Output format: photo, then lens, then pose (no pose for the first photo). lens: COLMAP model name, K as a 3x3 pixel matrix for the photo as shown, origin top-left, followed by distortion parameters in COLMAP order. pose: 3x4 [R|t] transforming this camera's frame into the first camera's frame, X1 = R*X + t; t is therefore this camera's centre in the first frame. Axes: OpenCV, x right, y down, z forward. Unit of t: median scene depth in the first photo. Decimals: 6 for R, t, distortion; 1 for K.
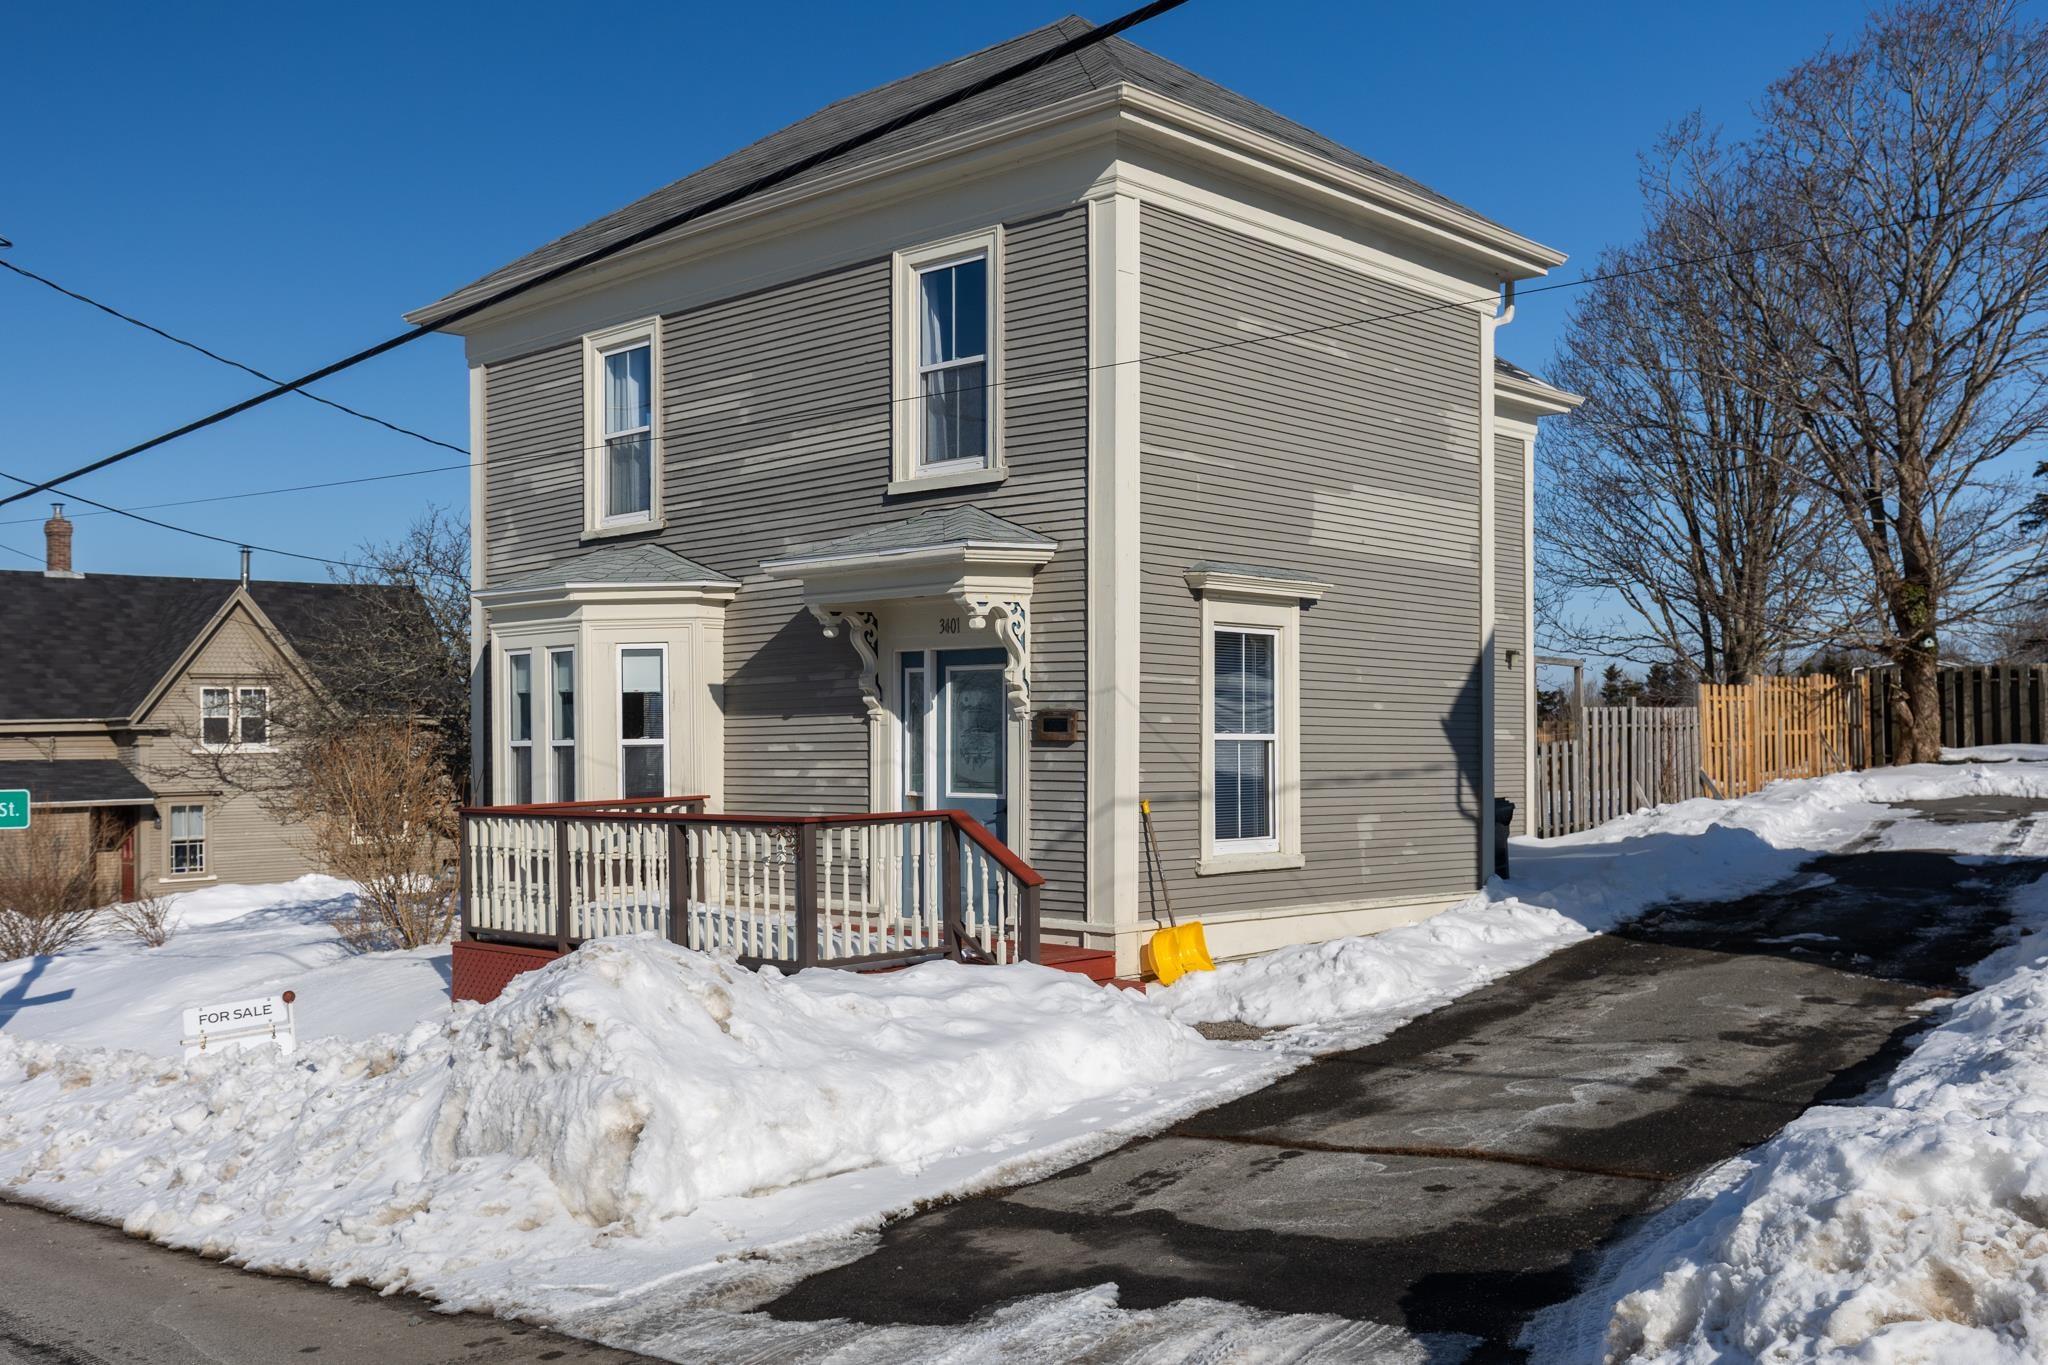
lens RADIAL K [[1856.2, 0, 1024.0], [0, 1856.2, 682.5], [0, 0, 1]] dist [0.008628, 0.000122]
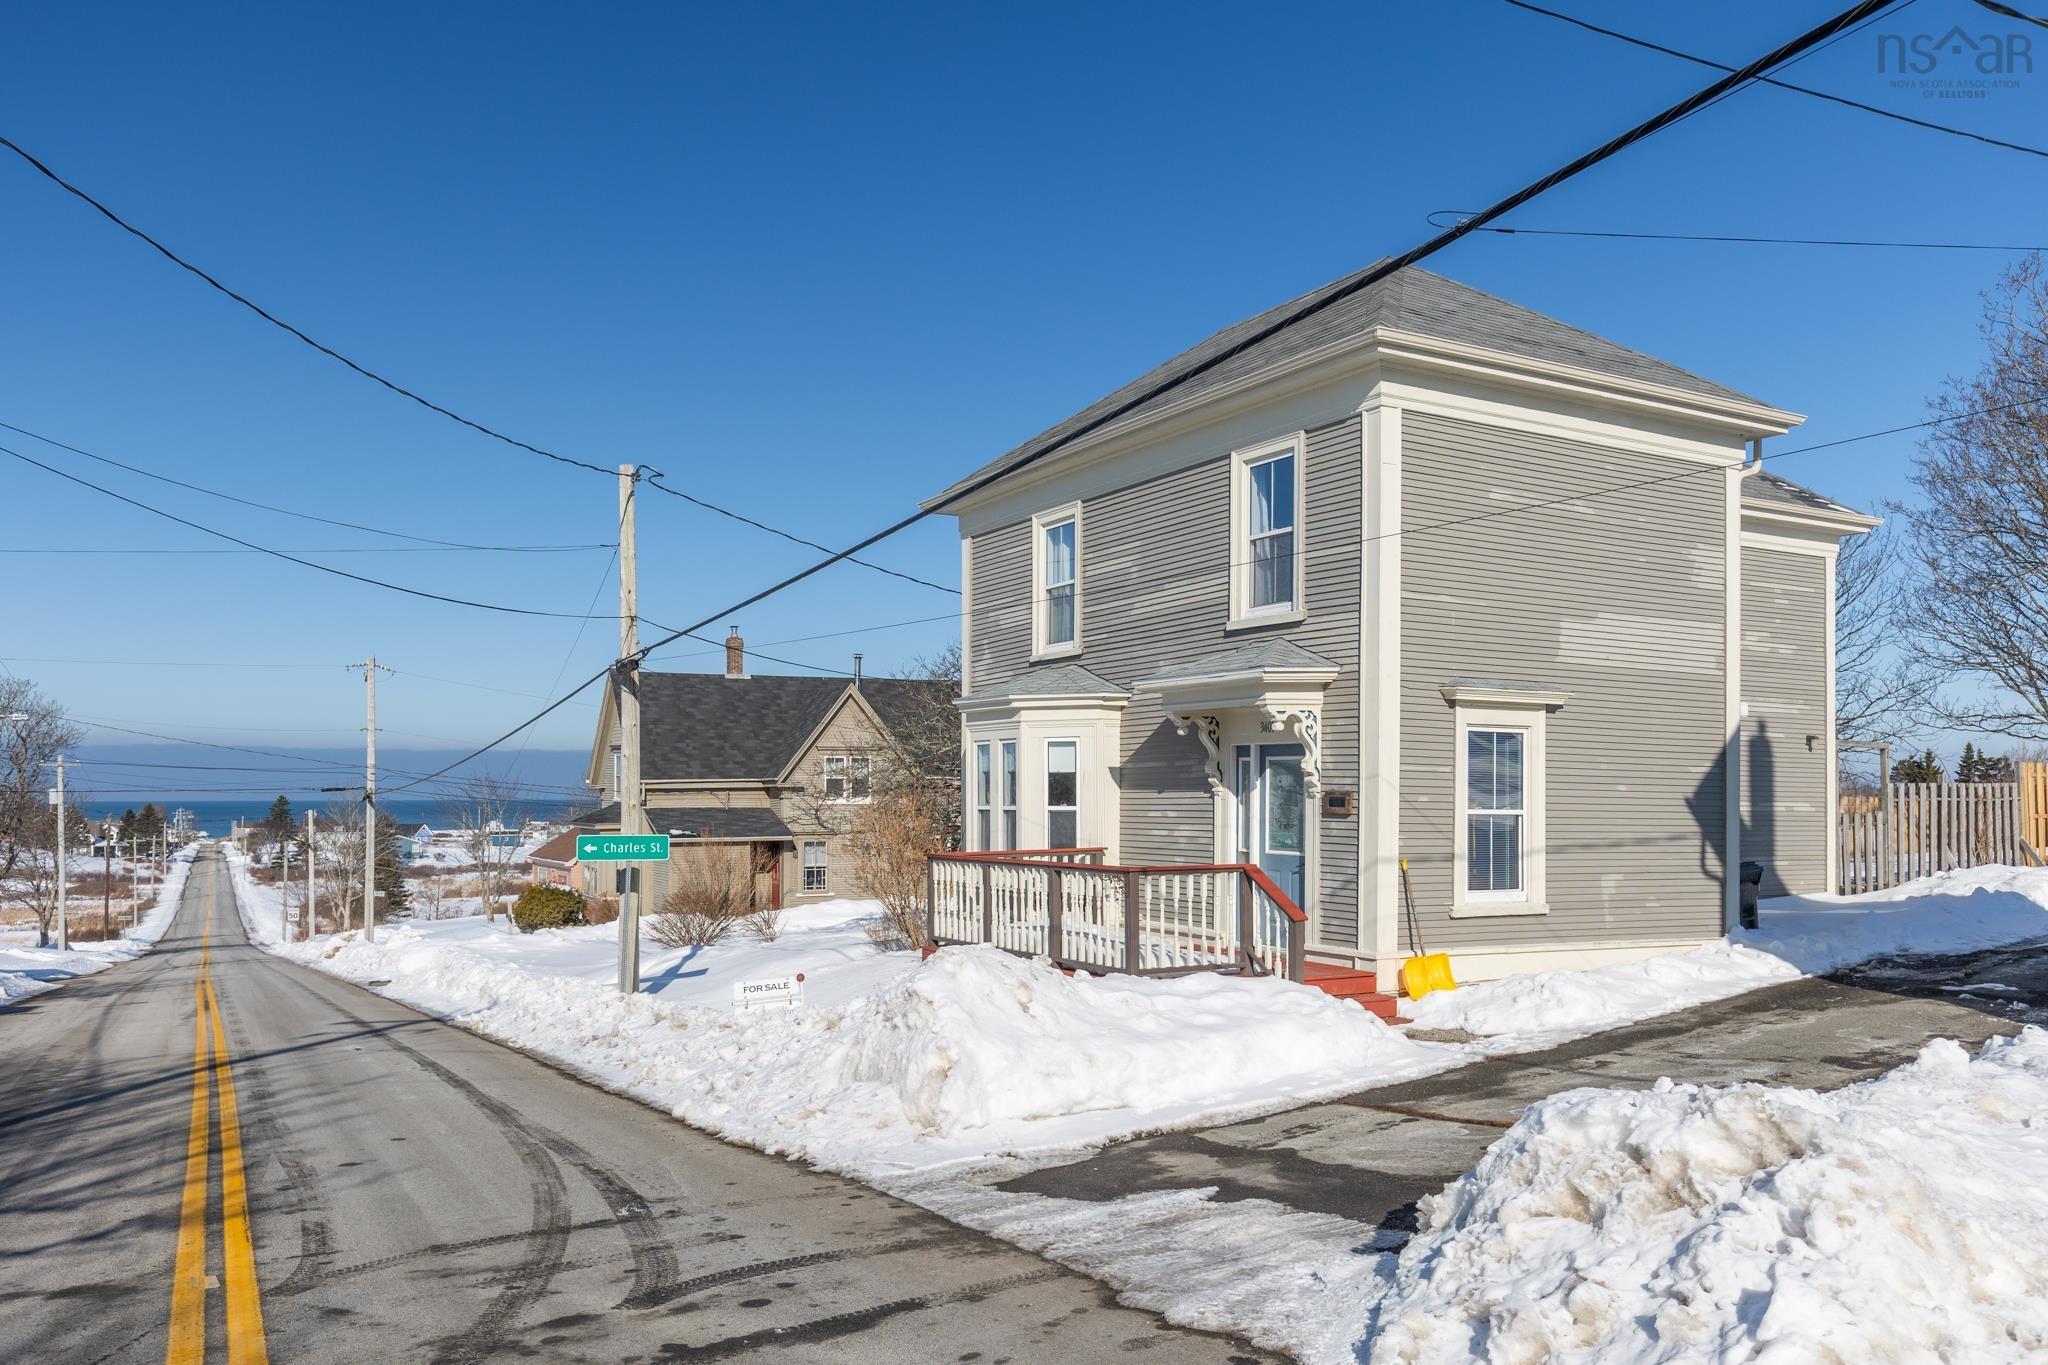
lens RADIAL K [[1458.4, 0, 1025.5], [0, 1458.4, 737.6], [0, 0, 1]] dist [0.003230, -0.000863]
pose [[0.960306, -0.000766, -0.278949, 0.091742], [-0.002223, 0.999943, -0.010399, -0.011921], [0.278942, 0.010606, 0.960250, -0.074800]]
